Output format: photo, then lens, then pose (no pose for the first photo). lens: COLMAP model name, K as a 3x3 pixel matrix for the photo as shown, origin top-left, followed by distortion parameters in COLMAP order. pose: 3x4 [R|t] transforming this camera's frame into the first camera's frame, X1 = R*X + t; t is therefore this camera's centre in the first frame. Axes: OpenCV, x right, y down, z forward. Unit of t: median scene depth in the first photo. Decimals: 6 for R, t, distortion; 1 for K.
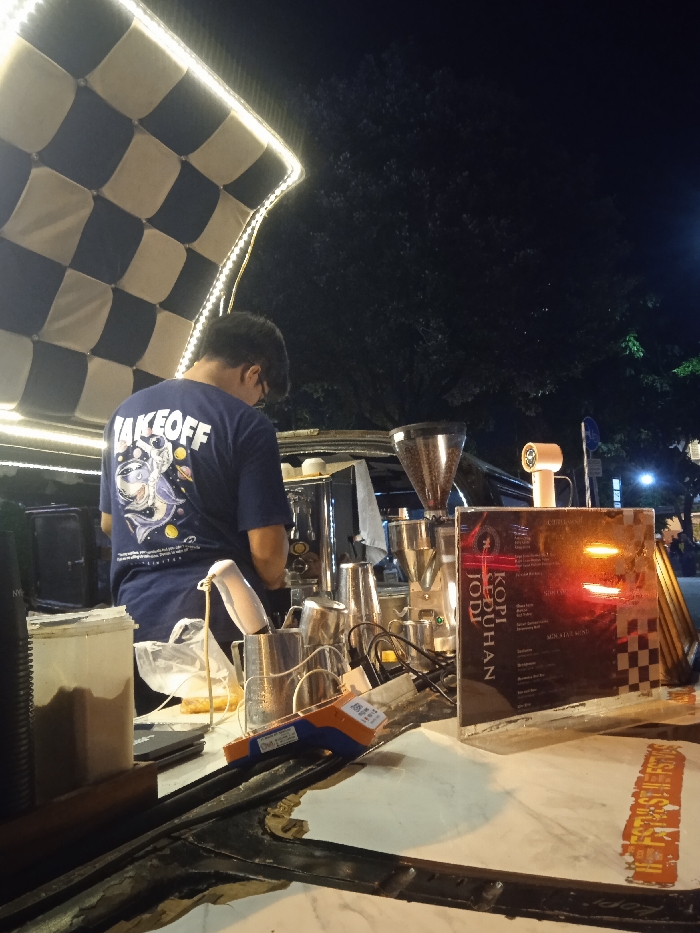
lens RADIAL K [[774.2, 0, 346.4], [0, 774.2, 467.6], [0, 0, 1]] dist [0.035176, -0.051432]
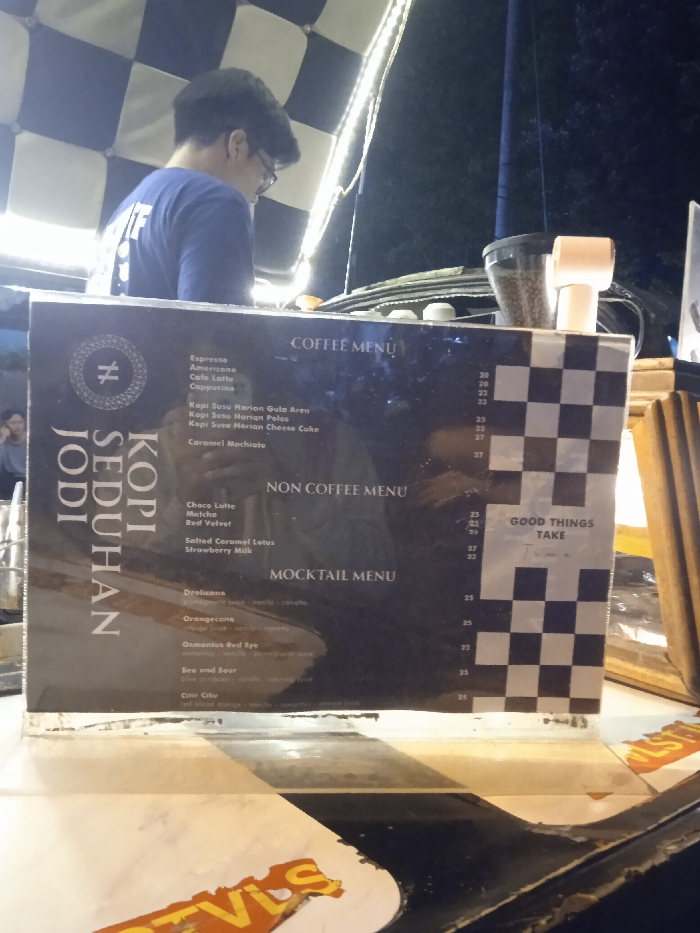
lens RADIAL K [[774.2, 0, 346.4], [0, 774.2, 467.6], [0, 0, 1]] dist [0.035176, -0.051432]
pose [[0.895182, 0.101230, -0.434052, 0.489237], [-0.035639, 0.987005, 0.156690, 0.069070], [0.444273, -0.124797, 0.887157, 0.567957]]
